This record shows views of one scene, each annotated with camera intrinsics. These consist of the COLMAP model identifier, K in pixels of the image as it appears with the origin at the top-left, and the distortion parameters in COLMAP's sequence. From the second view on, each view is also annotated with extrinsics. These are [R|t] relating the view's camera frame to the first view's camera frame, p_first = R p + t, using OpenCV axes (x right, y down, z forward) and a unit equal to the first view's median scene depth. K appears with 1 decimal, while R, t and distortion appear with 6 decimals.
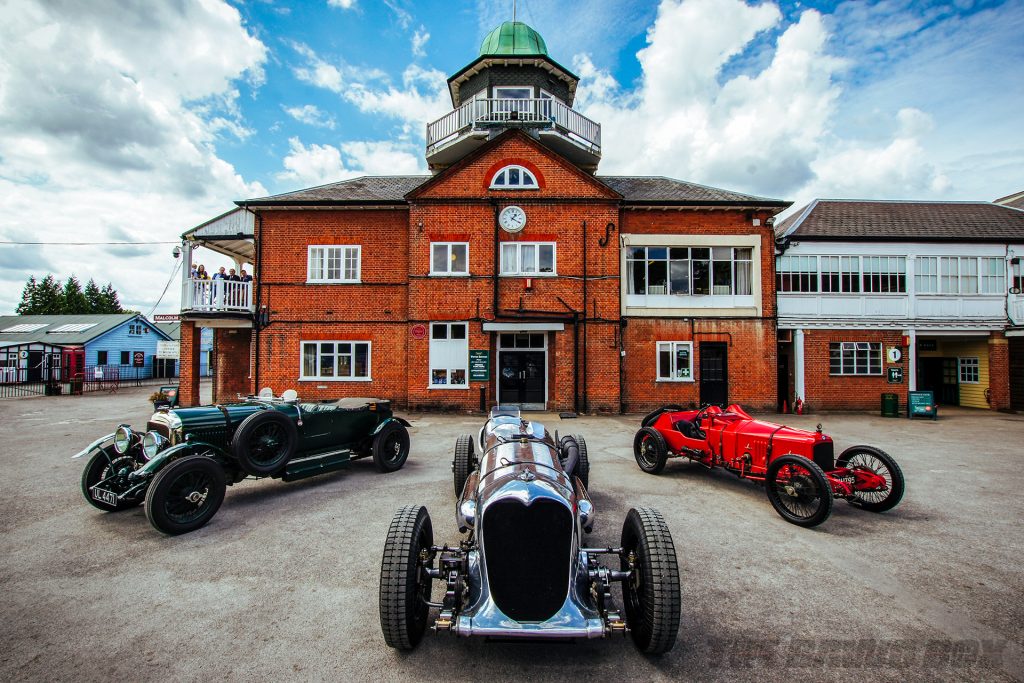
lens RADIAL K [[469.7, 0, 512.0], [0, 469.7, 341.5], [0, 0, 1]] dist [-0.030863, 0.000620]
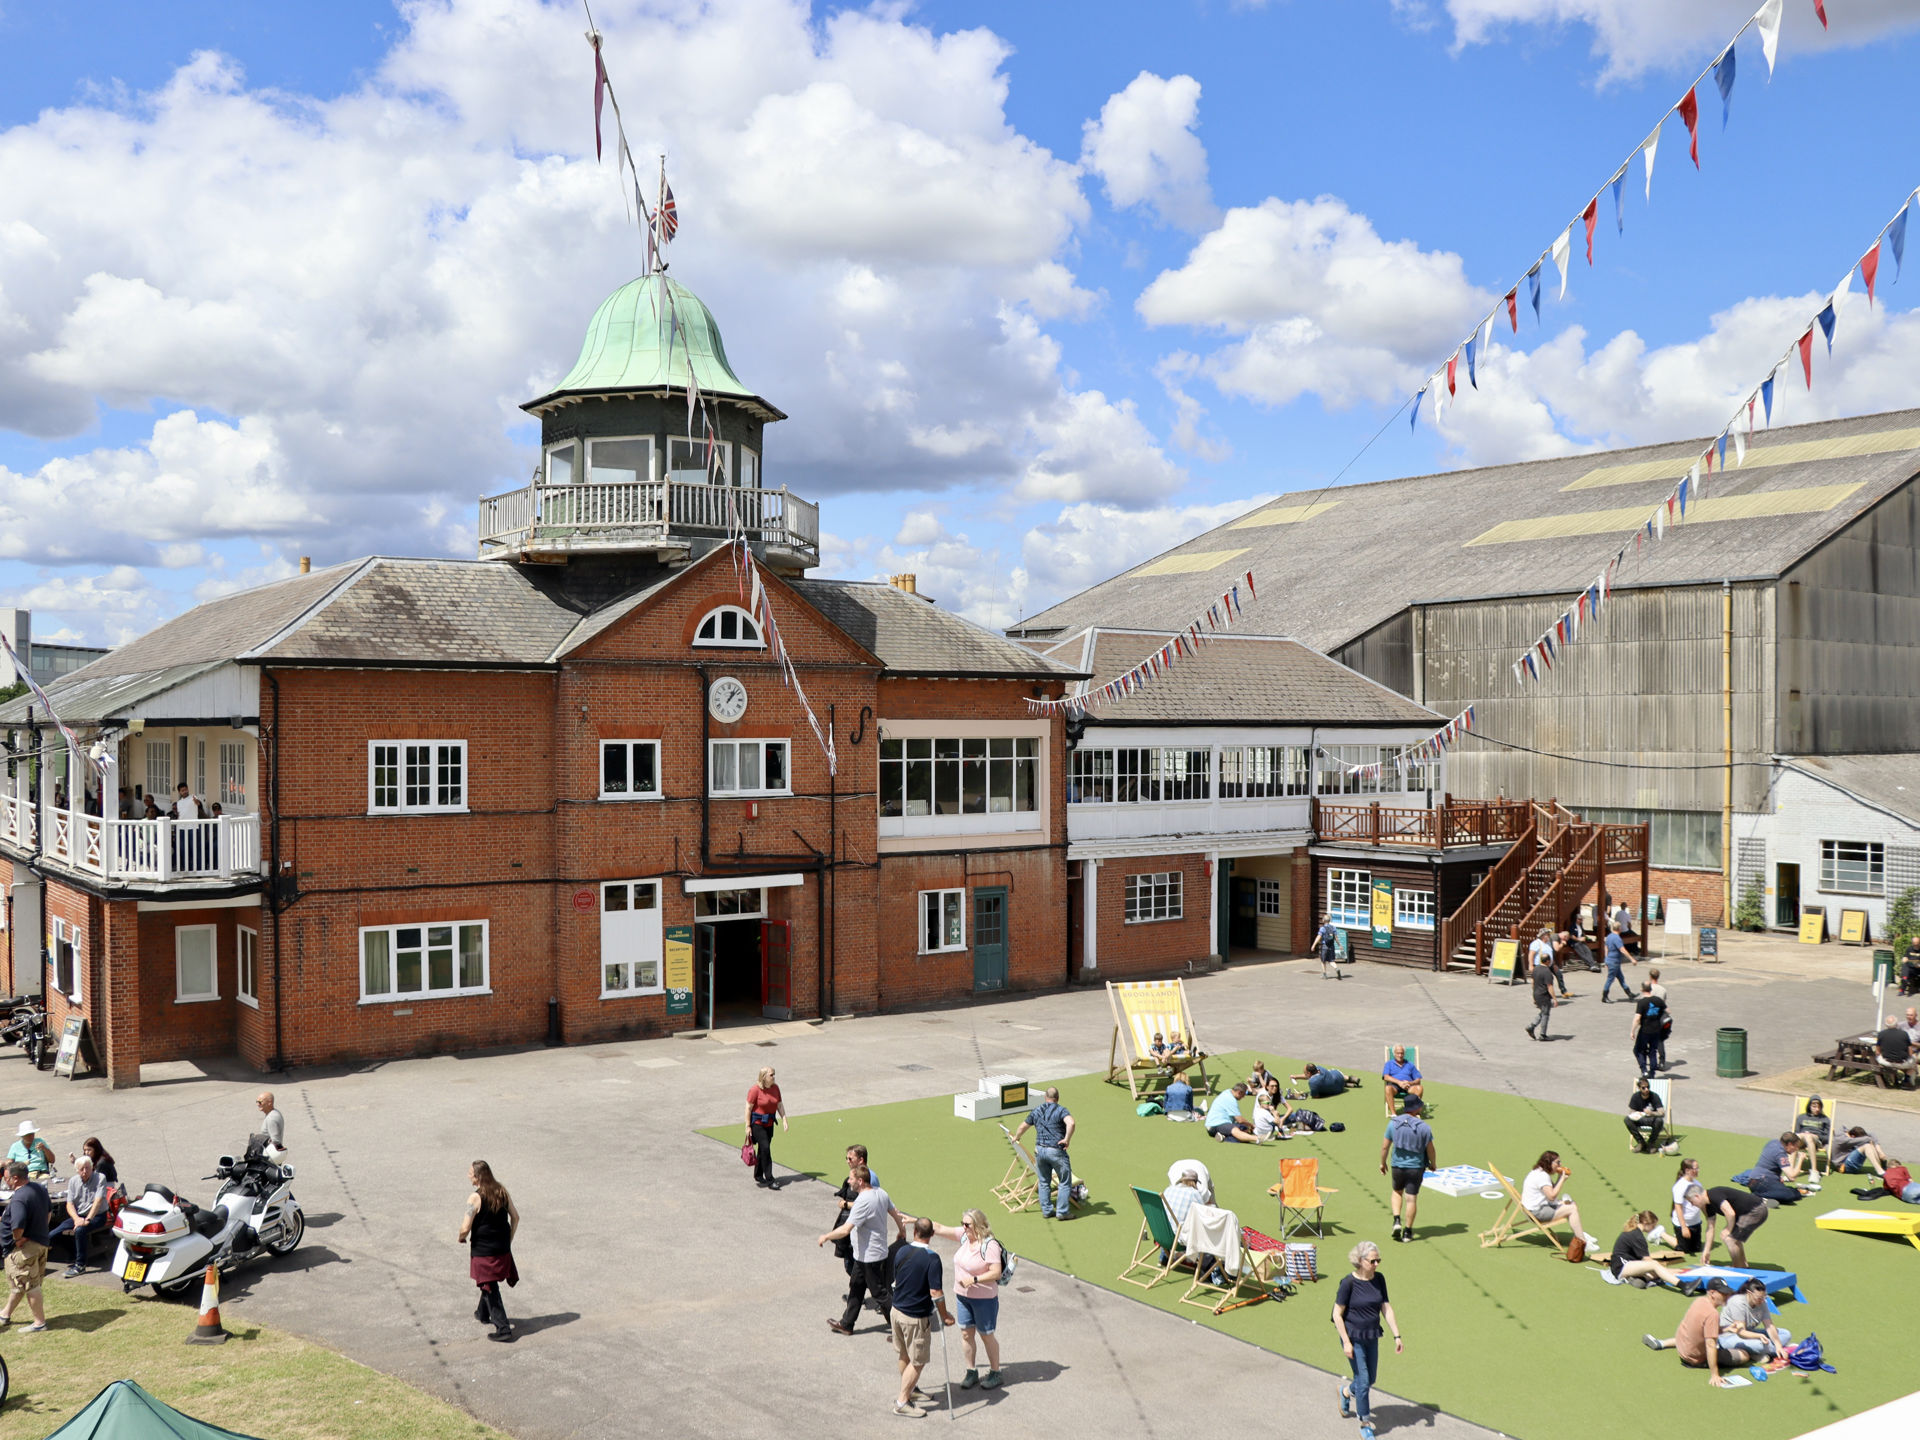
lens RADIAL K [[1787.0, 0, 960.0], [0, 1787.0, 720.0], [0, 0, 1]] dist [-0.171989, 0.010236]
pose [[0.794648, -0.001995, 0.607068, -1.105334], [-0.015835, 0.999586, 0.024013, -0.289315], [-0.606864, -0.028695, 0.794287, -0.933812]]
